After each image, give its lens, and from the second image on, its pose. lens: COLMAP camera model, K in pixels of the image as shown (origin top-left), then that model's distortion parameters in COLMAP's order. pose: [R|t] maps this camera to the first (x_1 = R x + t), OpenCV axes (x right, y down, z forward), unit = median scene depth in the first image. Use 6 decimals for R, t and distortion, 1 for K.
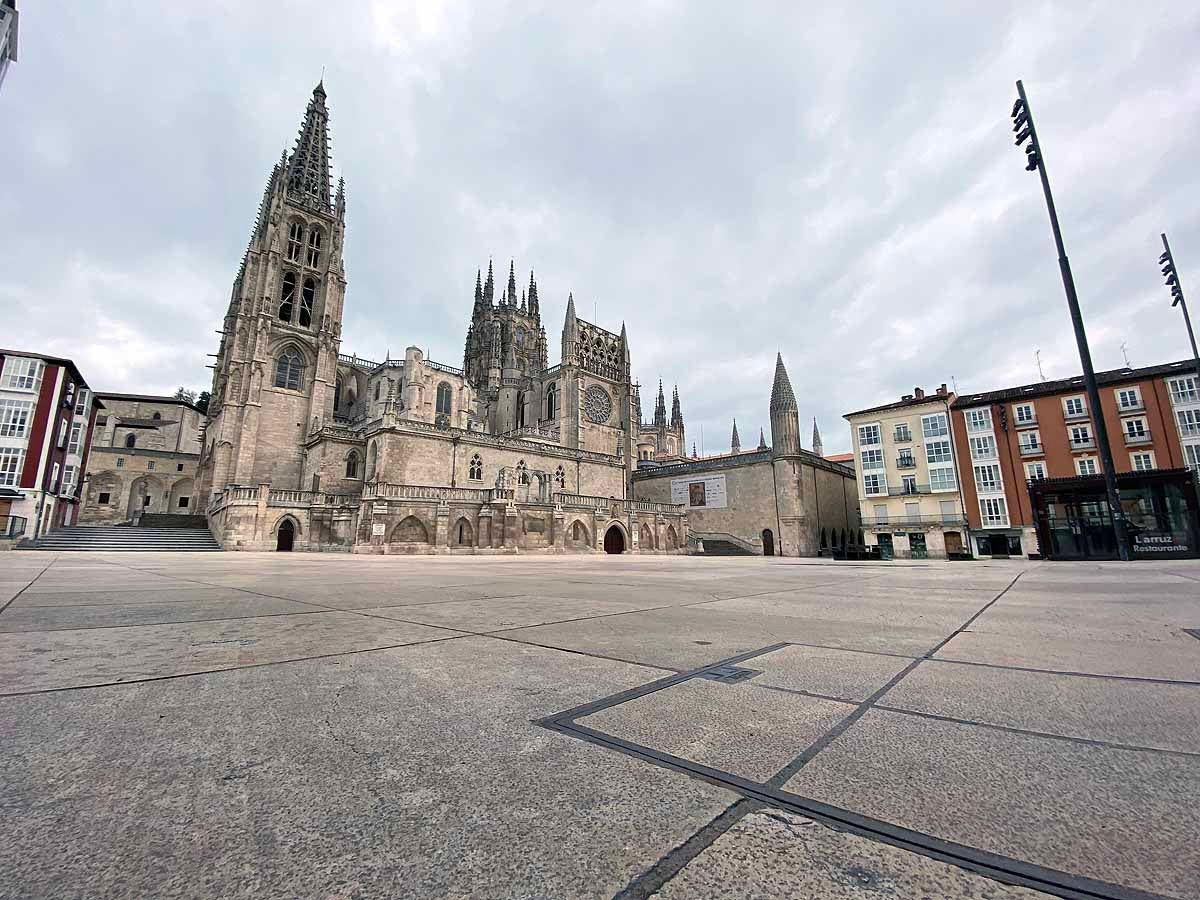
lens RADIAL K [[486.1, 0, 598.7], [0, 486.1, 448.5], [0, 0, 1]] dist [0.014477, -0.017748]
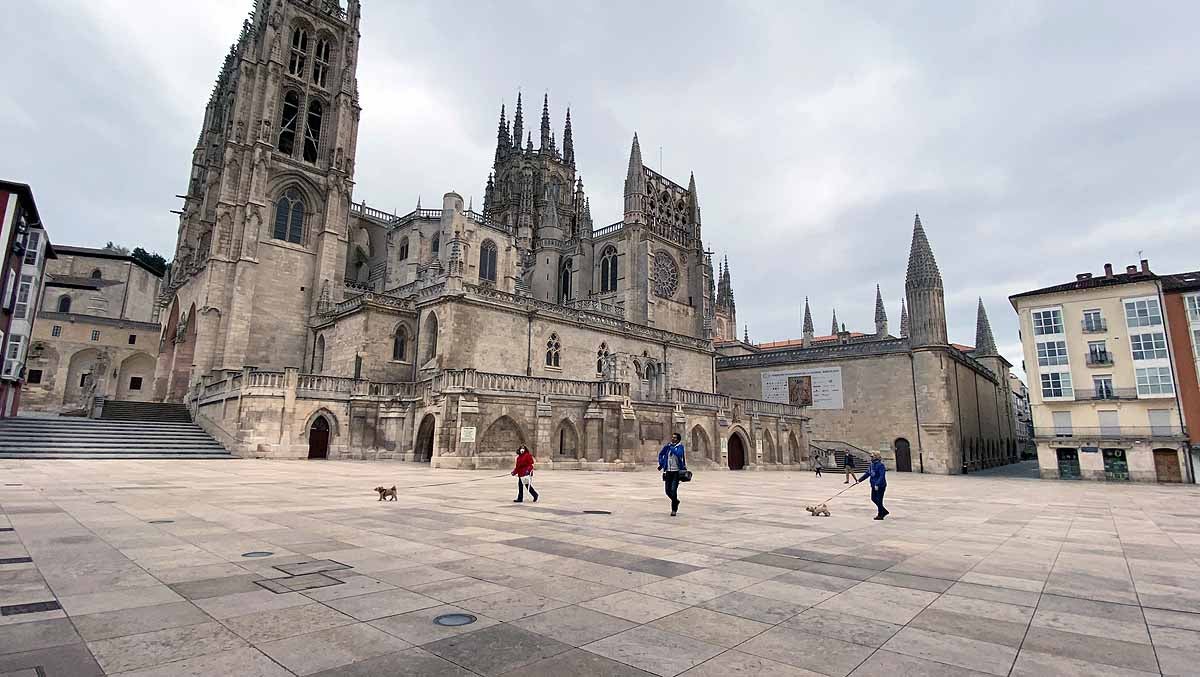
lens RADIAL K [[566.1, 0, 601.9], [0, 566.1, 335.3], [0, 0, 1]] dist [0.003894, -0.009215]
pose [[0.999408, 0.026722, 0.021691, -0.182583], [-0.026949, 0.999585, 0.010222, 0.003455], [-0.021409, -0.010801, 0.999712, 0.107316]]
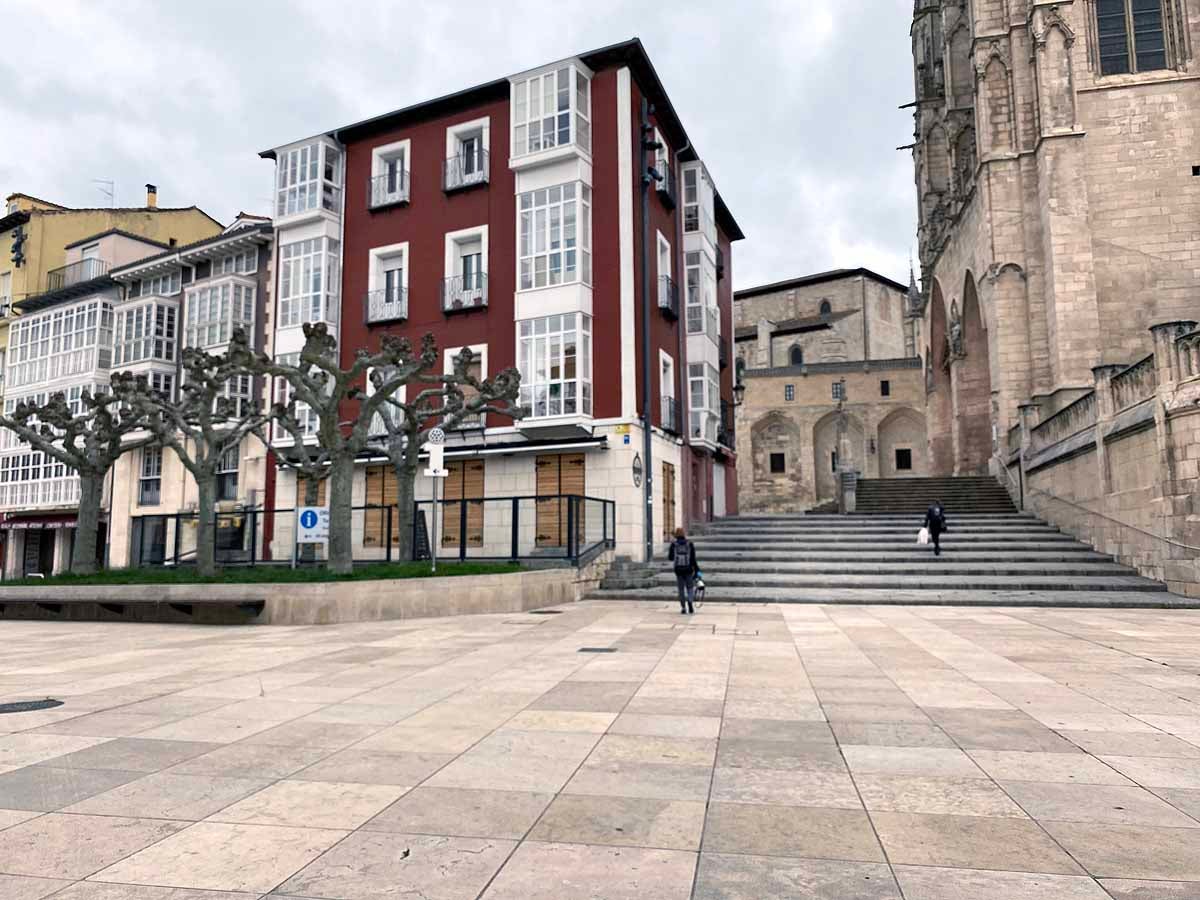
lens RADIAL K [[913.7, 0, 595.5], [0, 913.7, 450.2], [0, 0, 1]] dist [0.039442, -0.071086]
pose [[0.546214, -0.087650, -0.833047, -0.408090], [0.171168, 0.985205, 0.008573, 0.063487], [0.819970, -0.147274, 0.553136, 0.393623]]
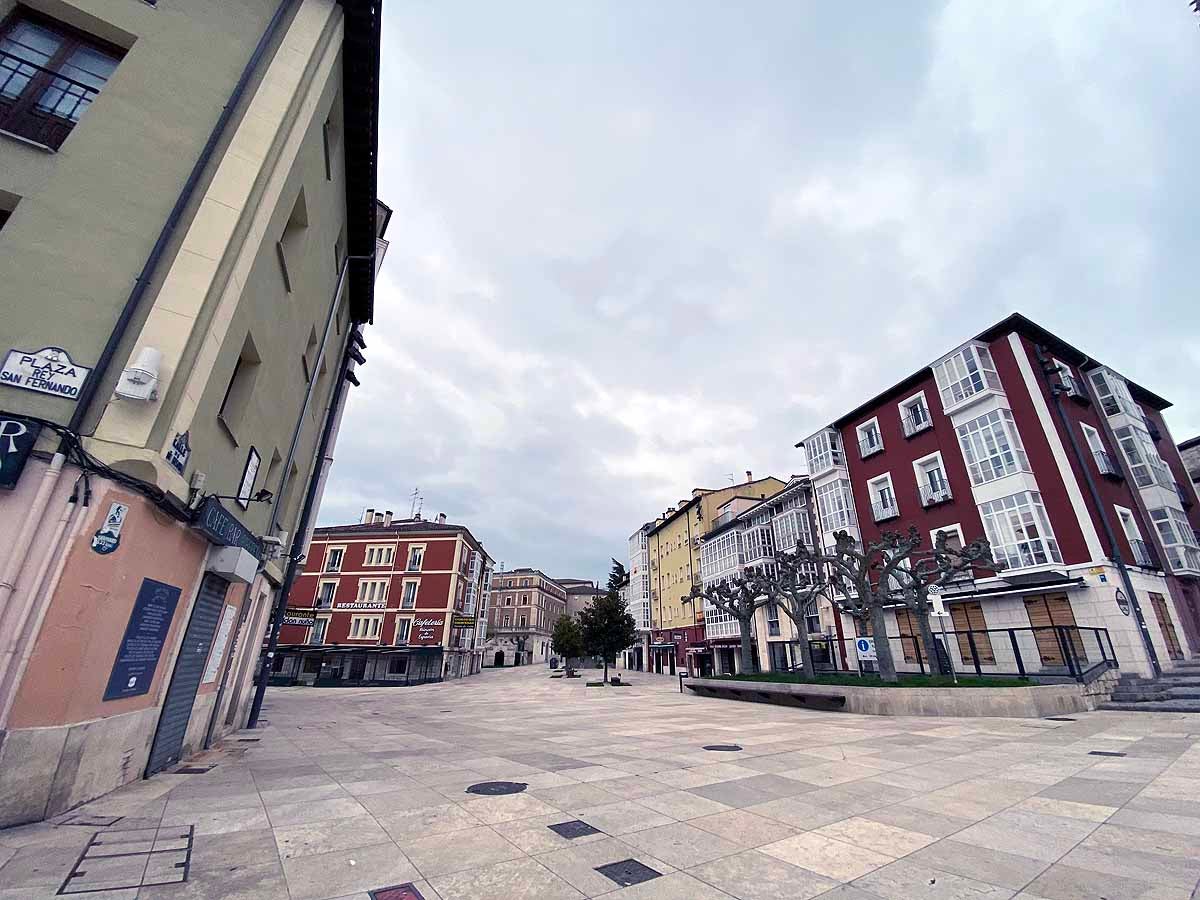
lens RADIAL K [[486.1, 0, 598.7], [0, 486.1, 448.5], [0, 0, 1]] dist [0.014477, -0.017748]
pose [[-0.202815, -0.385406, -0.900182, -0.394482], [0.182450, 0.888317, -0.421432, 0.062229], [0.962070, -0.249711, -0.109847, 0.396775]]
